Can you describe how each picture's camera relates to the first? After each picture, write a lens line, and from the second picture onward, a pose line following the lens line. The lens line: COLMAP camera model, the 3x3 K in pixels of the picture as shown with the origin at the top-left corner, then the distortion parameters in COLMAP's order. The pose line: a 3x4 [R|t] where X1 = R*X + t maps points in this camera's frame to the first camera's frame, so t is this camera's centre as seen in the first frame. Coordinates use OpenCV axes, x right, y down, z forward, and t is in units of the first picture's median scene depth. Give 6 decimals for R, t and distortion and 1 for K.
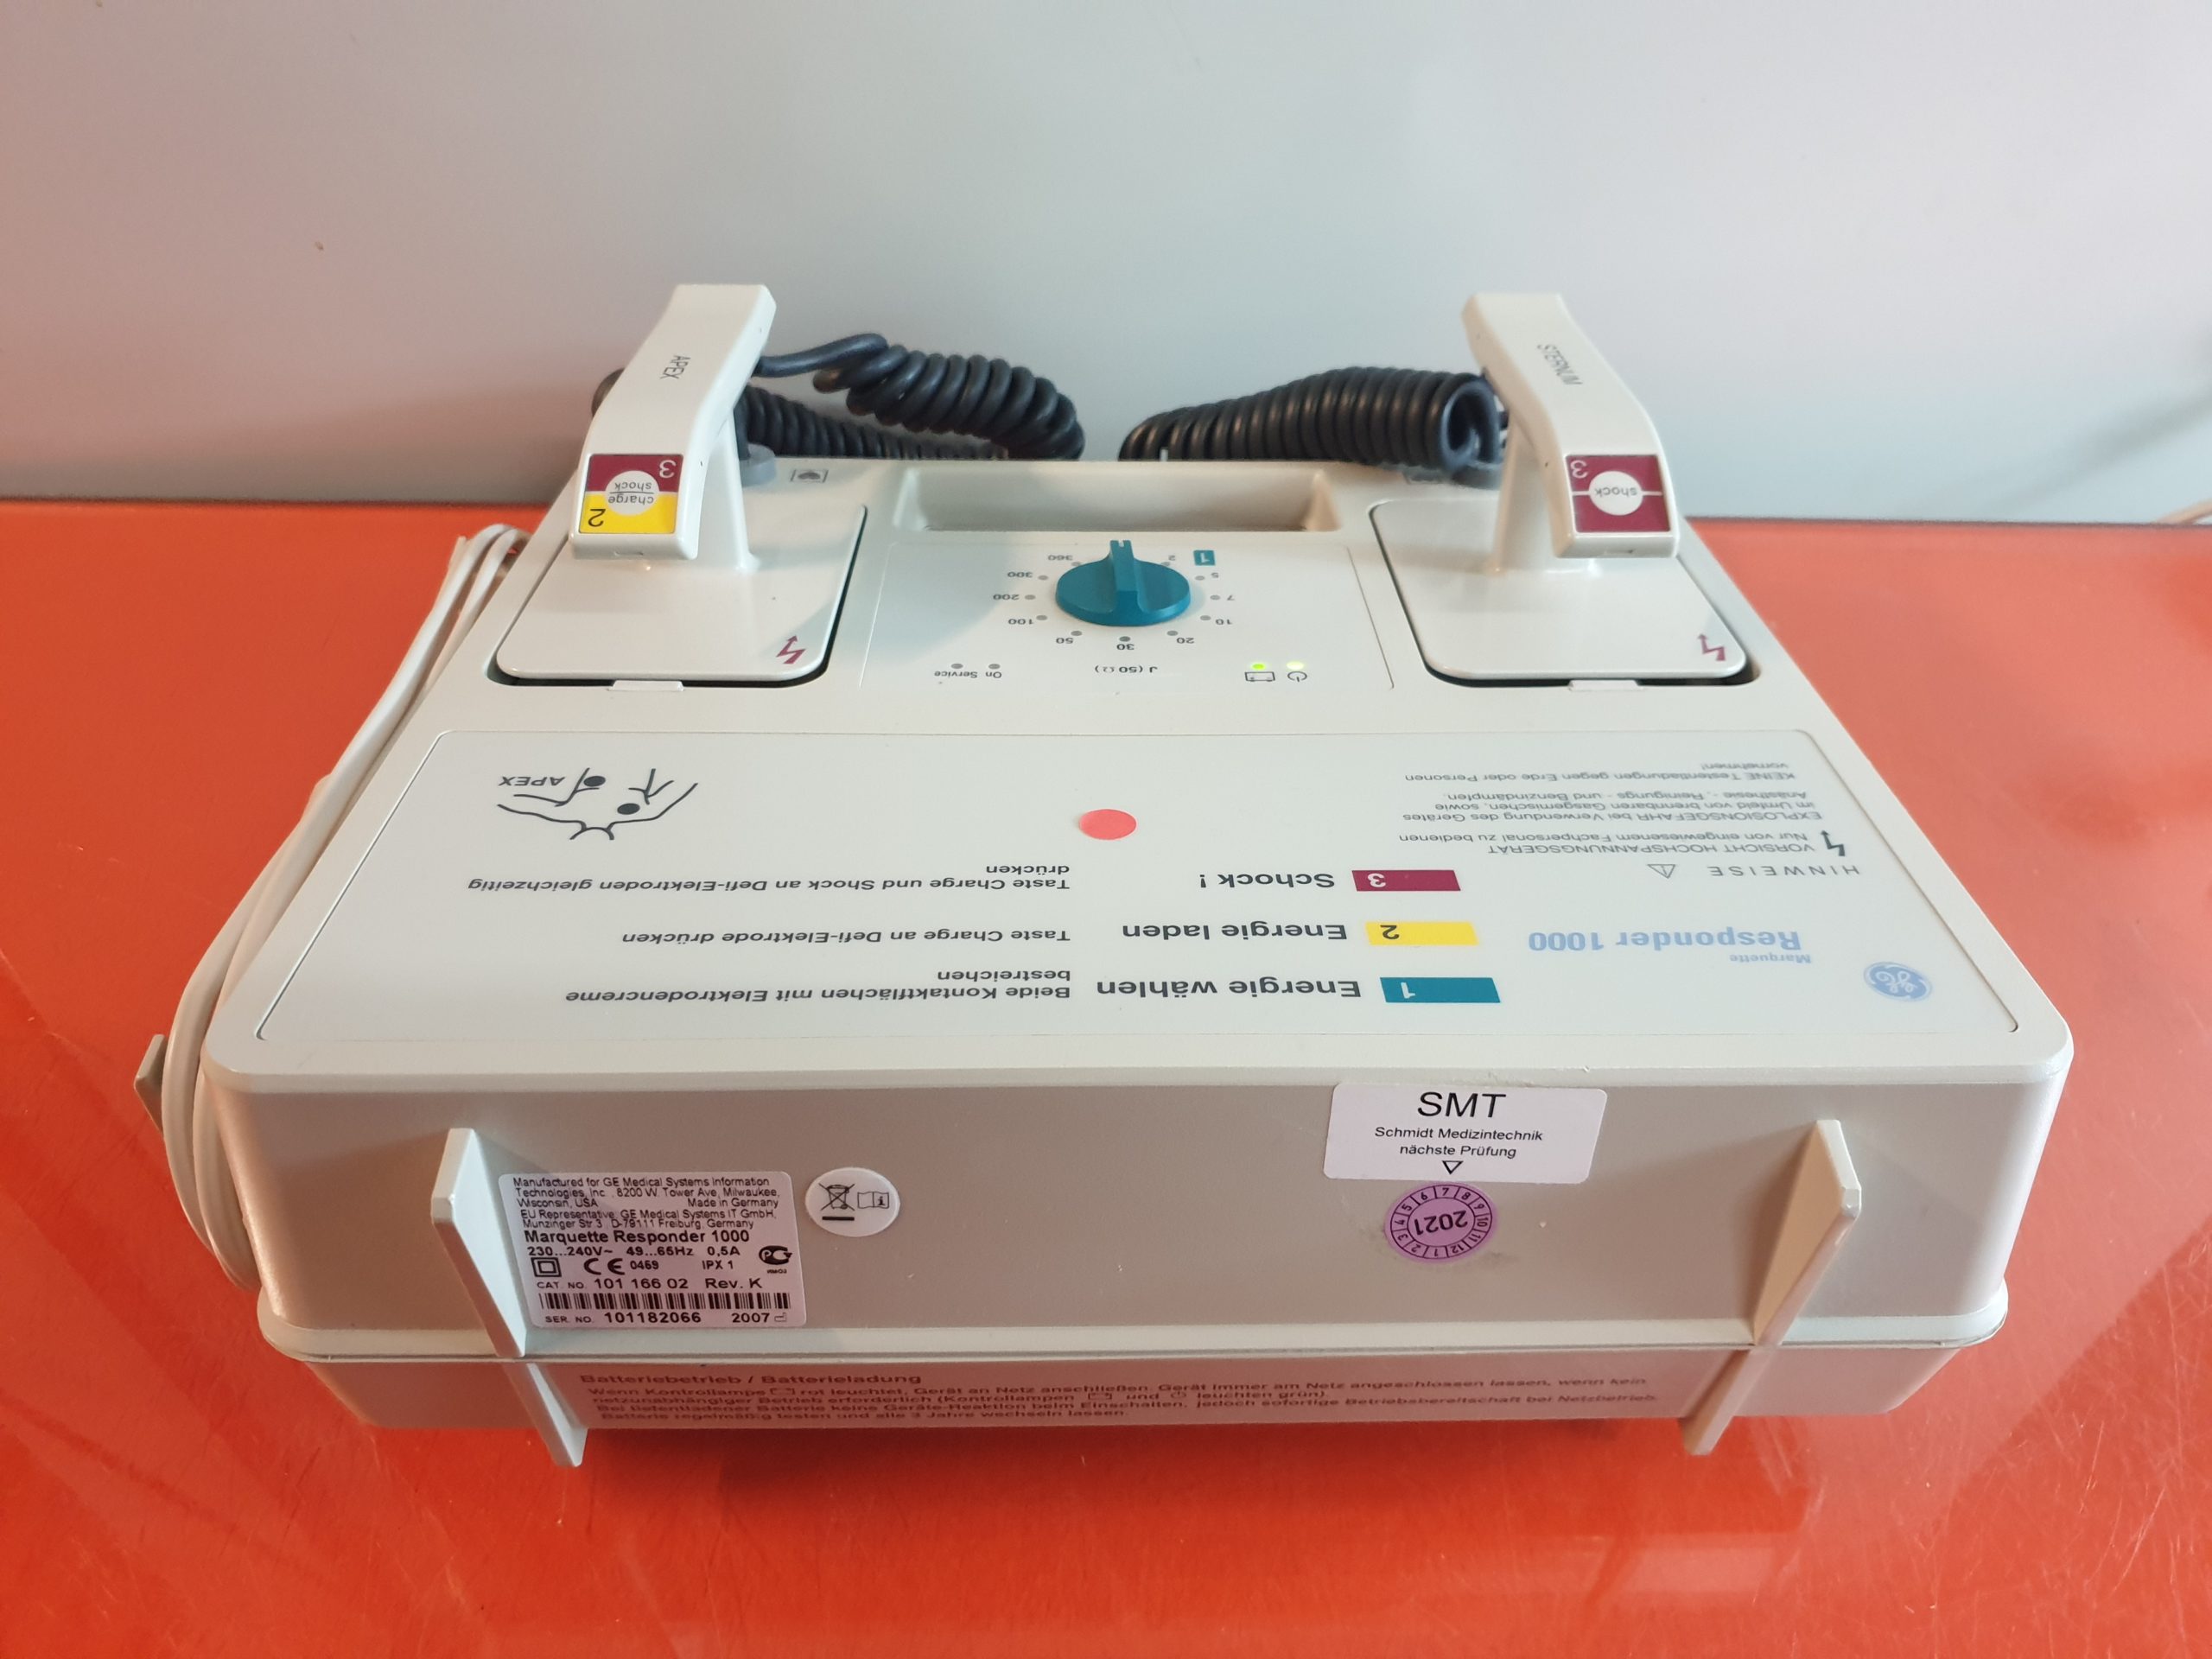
lens RADIAL K [[1726.2, 0, 1112.0], [0, 1726.2, 837.8], [0, 0, 1]] dist [0.100942, -0.028912]
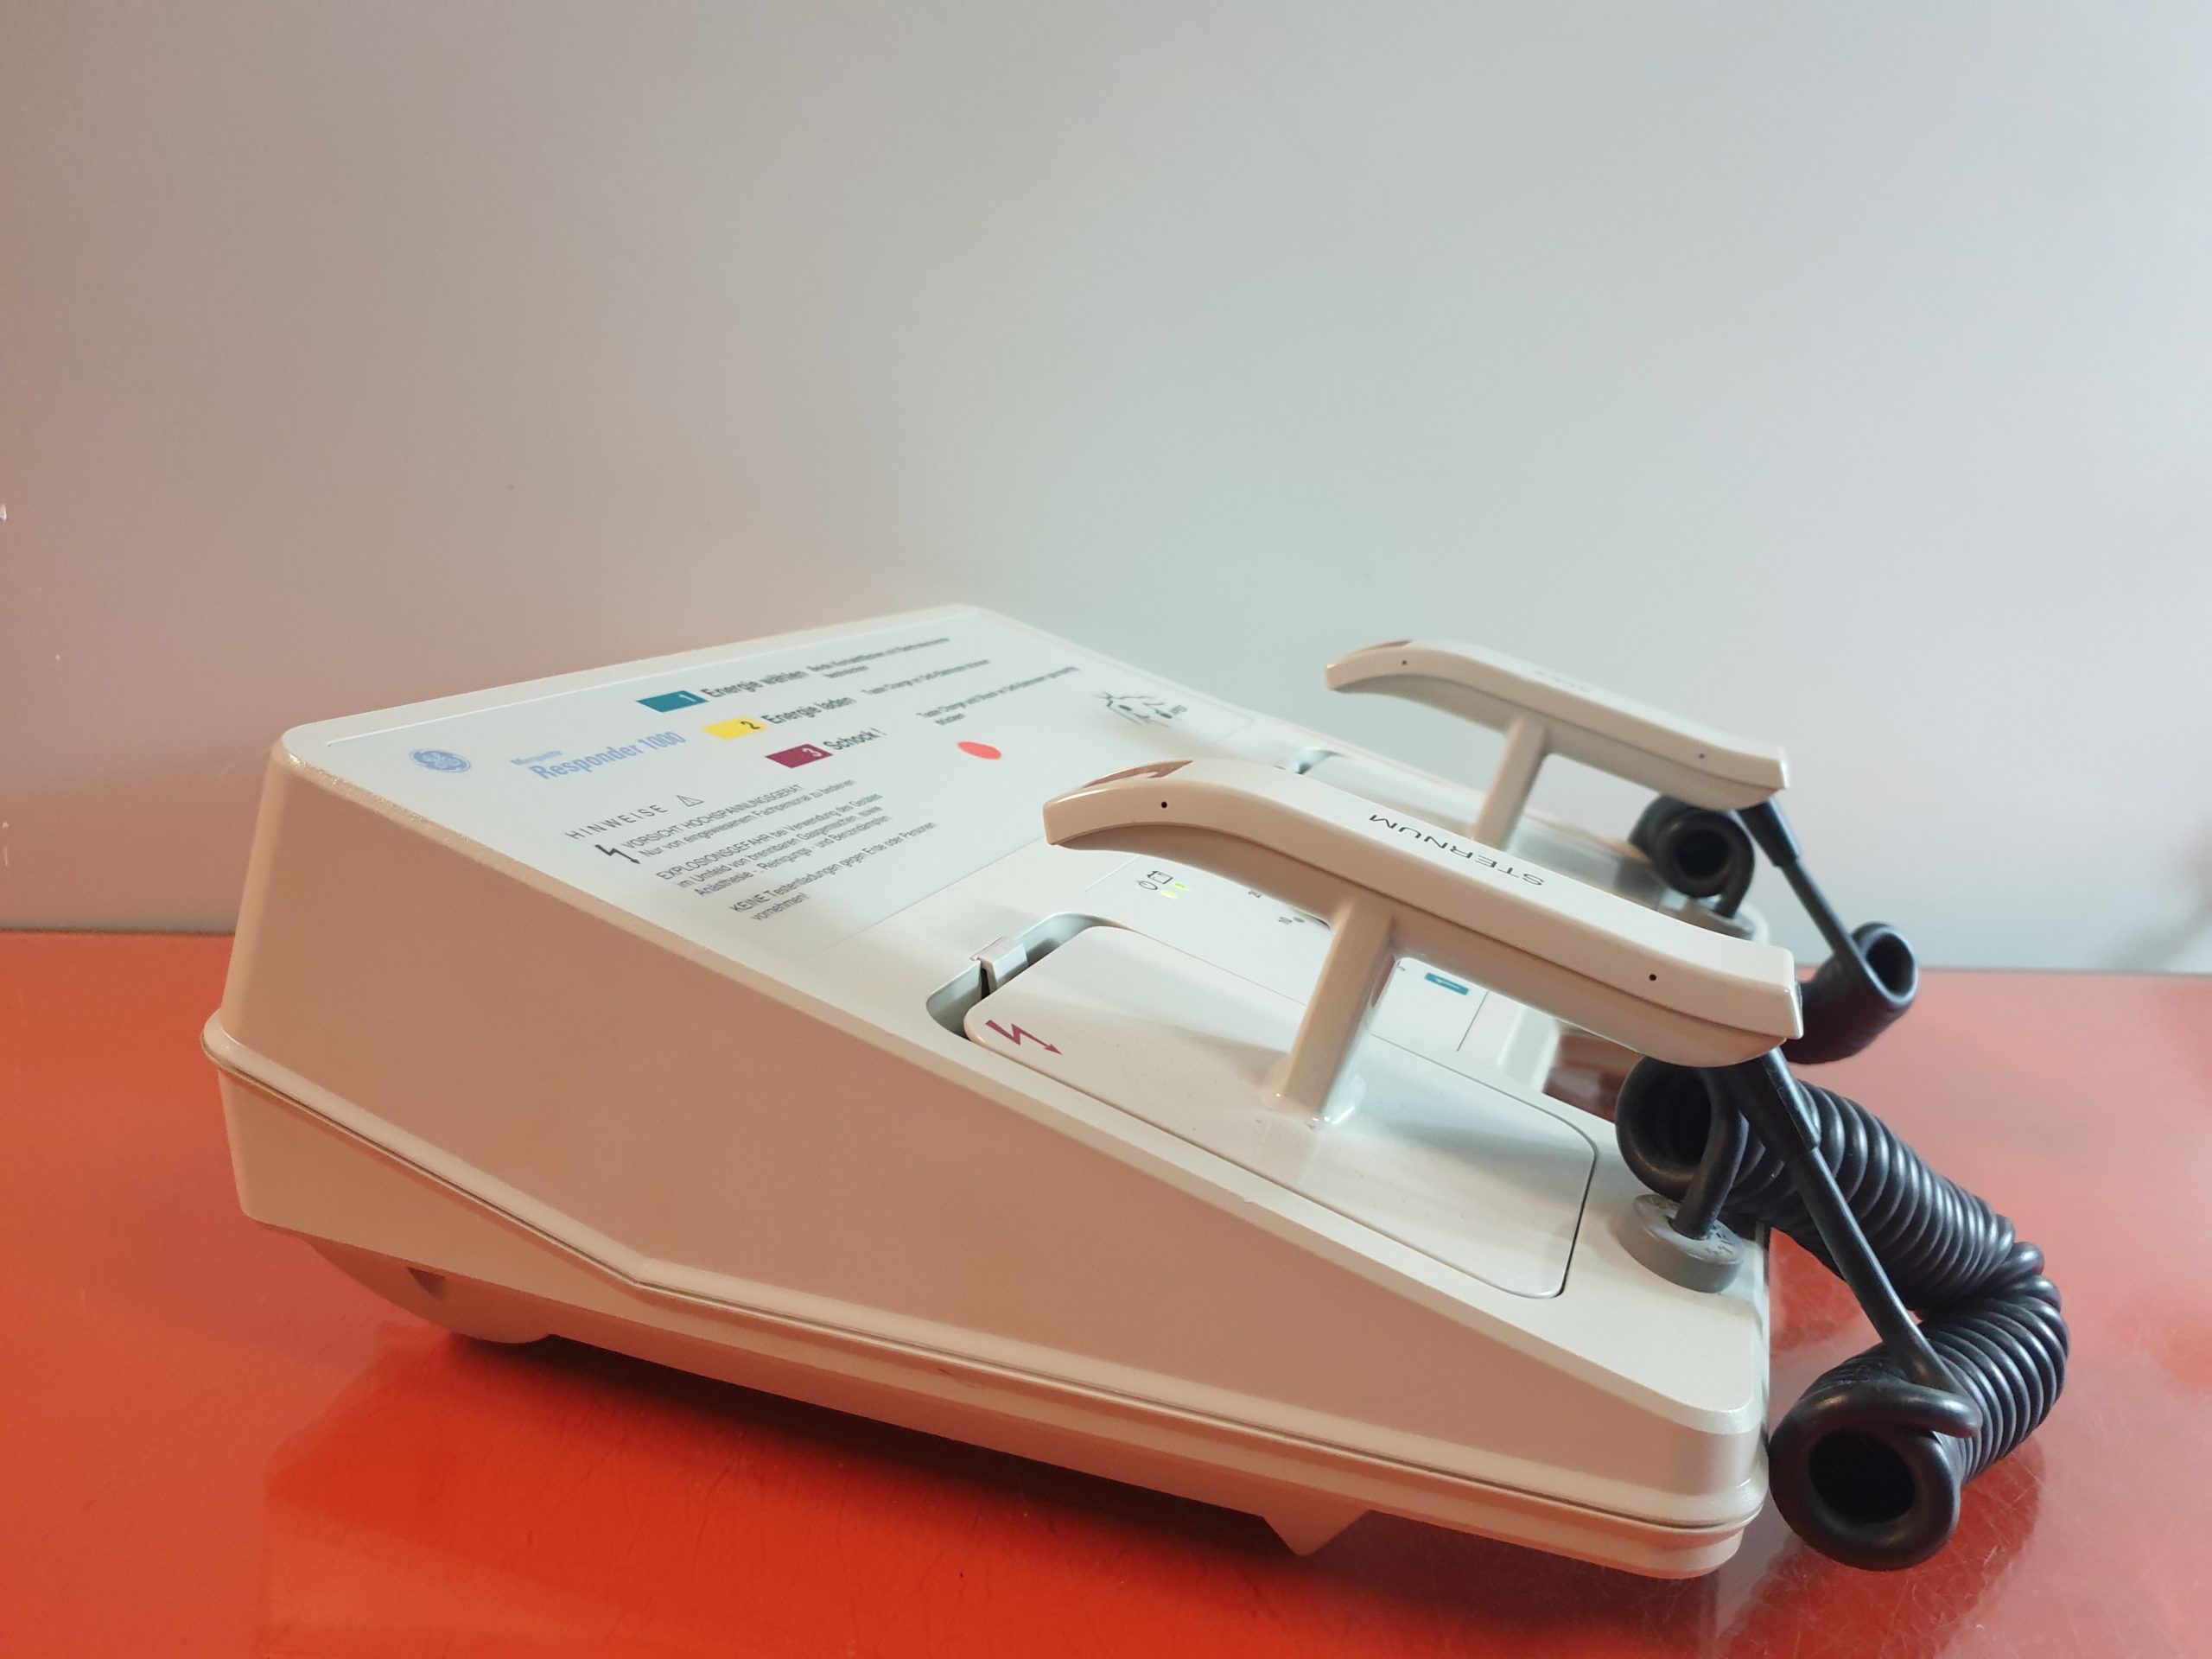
lens RADIAL K [[1726.2, 0, 1116.9], [0, 1726.2, 831.5], [0, 0, 1]] dist [0.100942, -0.028912]
pose [[-0.351158, 0.182510, -0.918356, 1.250398], [-0.731525, 0.558731, 0.390757, -0.597415], [0.584431, 0.809018, -0.062692, 1.295228]]
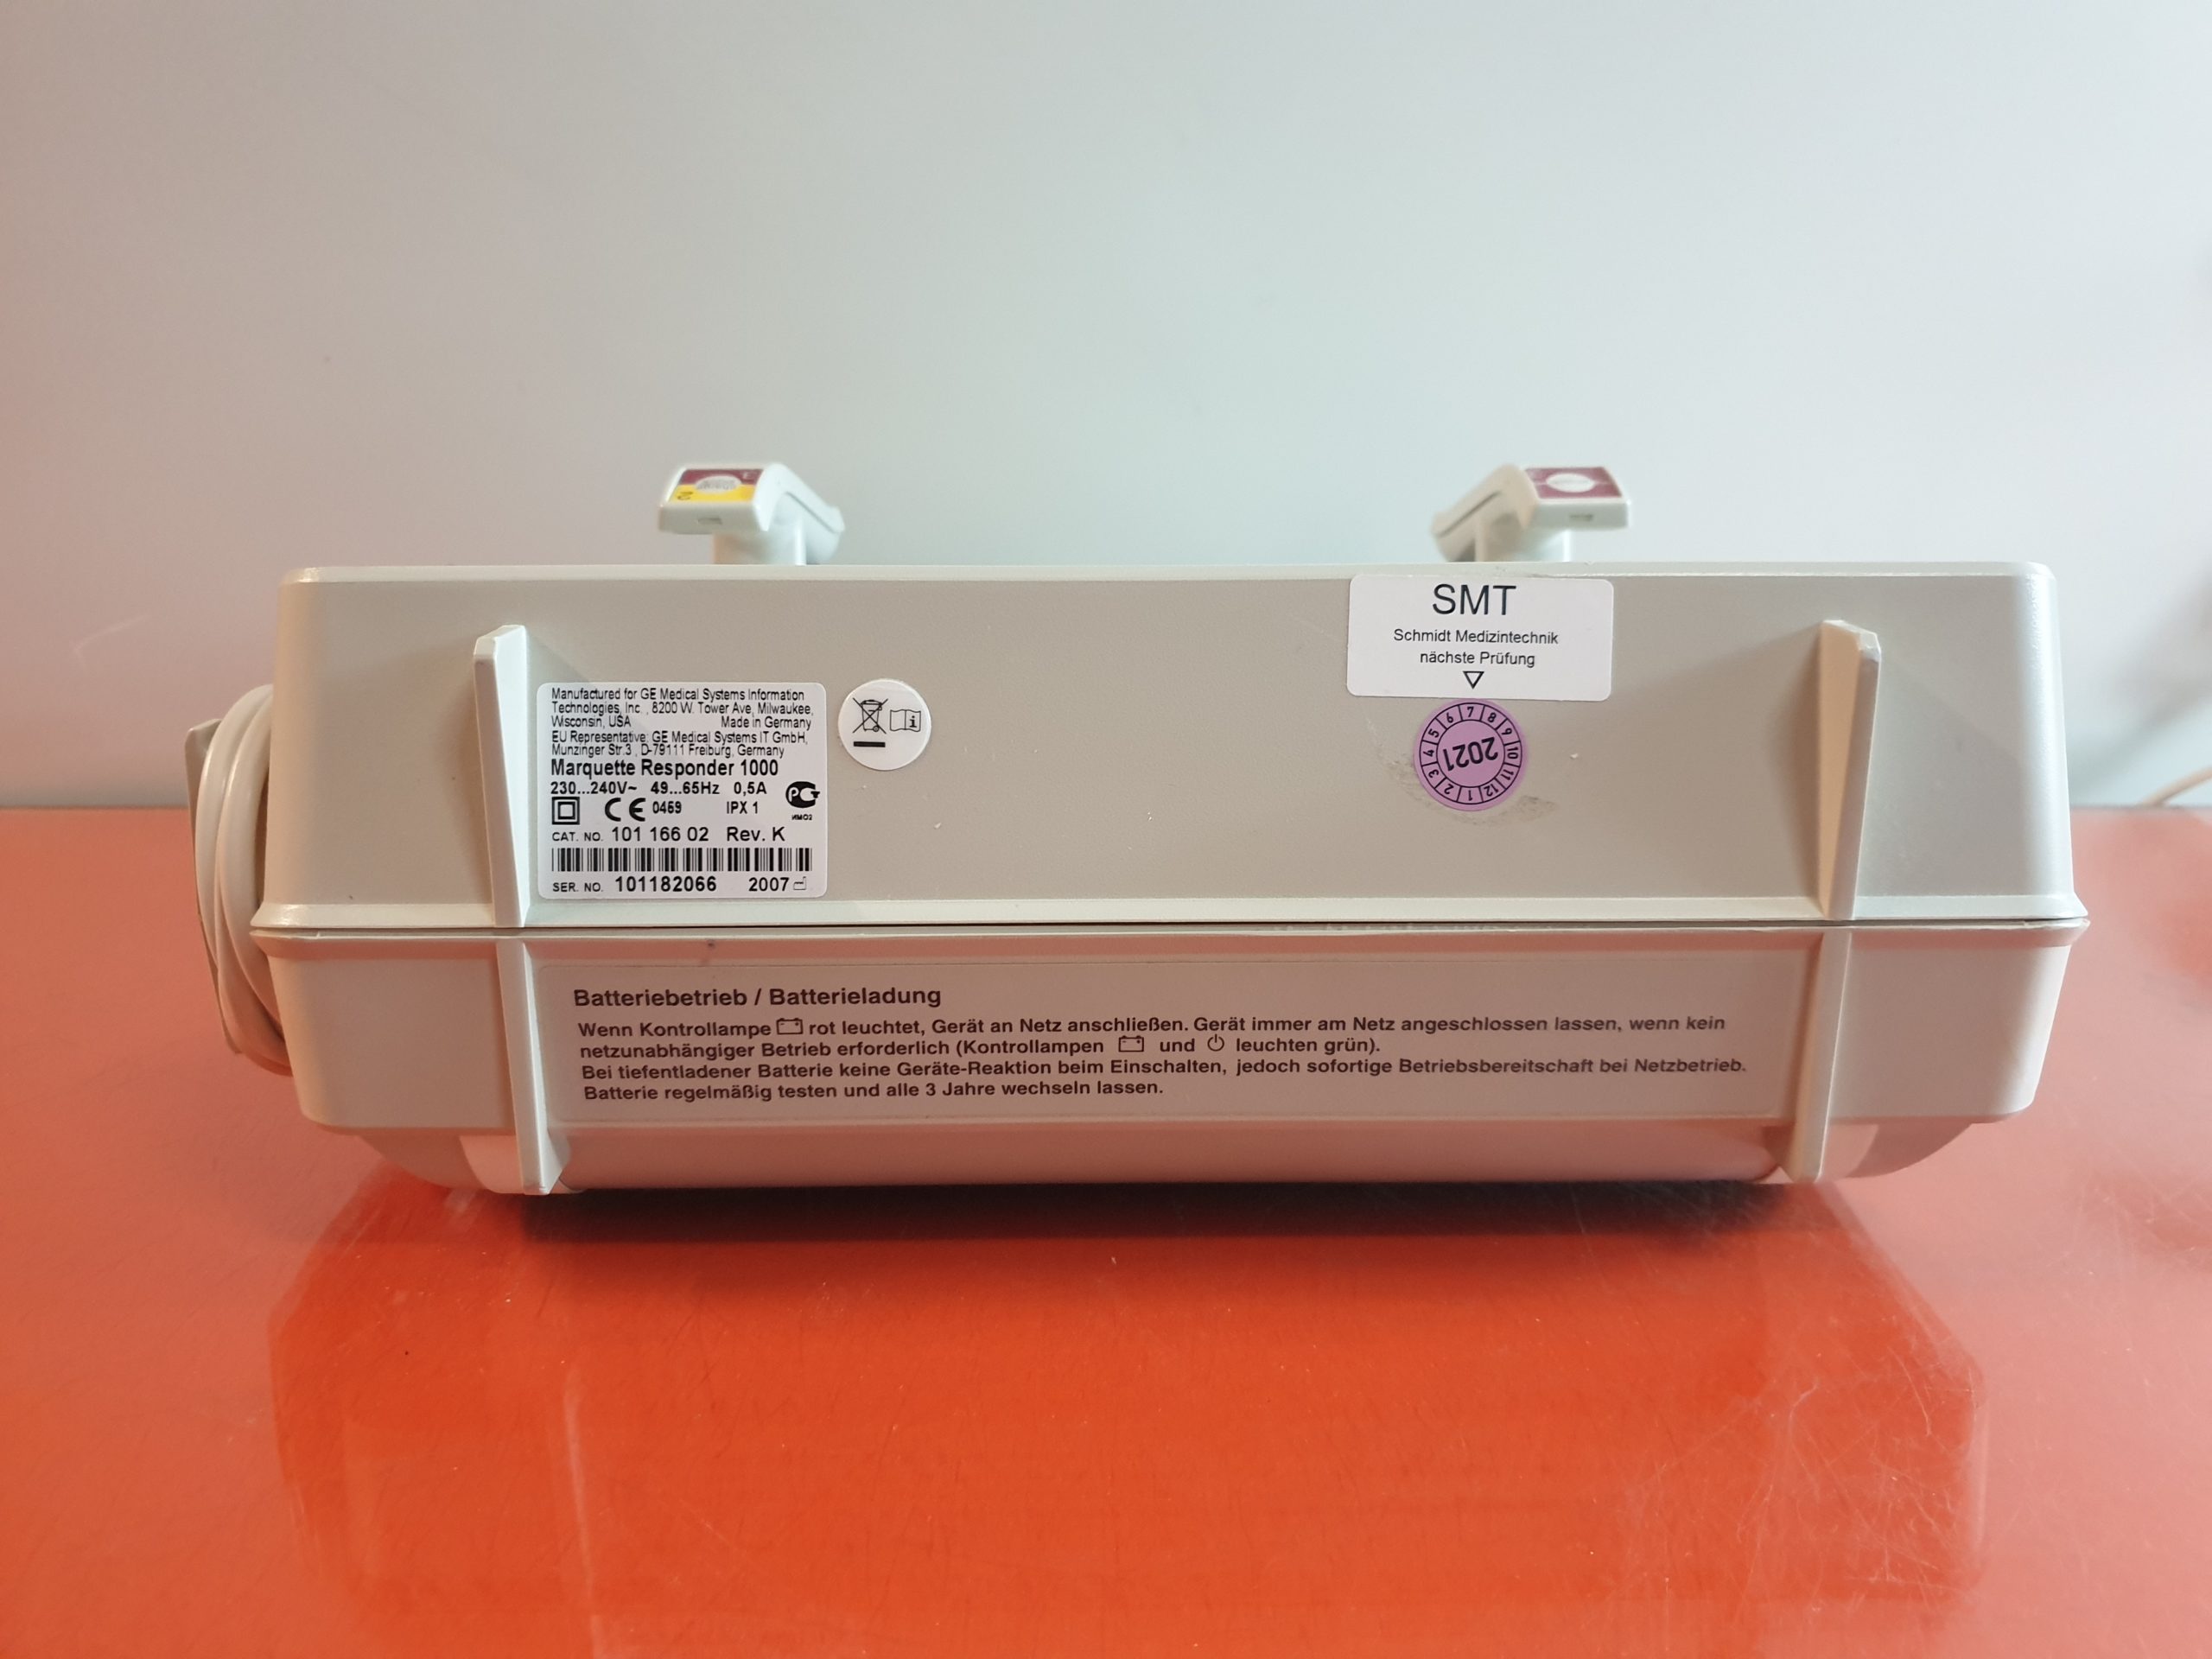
lens RADIAL K [[1726.2, 0, 1155.8], [0, 1726.2, 760.9], [0, 0, 1]] dist [0.100942, -0.028912]
pose [[0.999830, -0.008971, 0.016123, -0.008511], [0.016094, 0.851358, -0.524338, 0.735542], [-0.009022, 0.524508, 0.851358, 0.151487]]
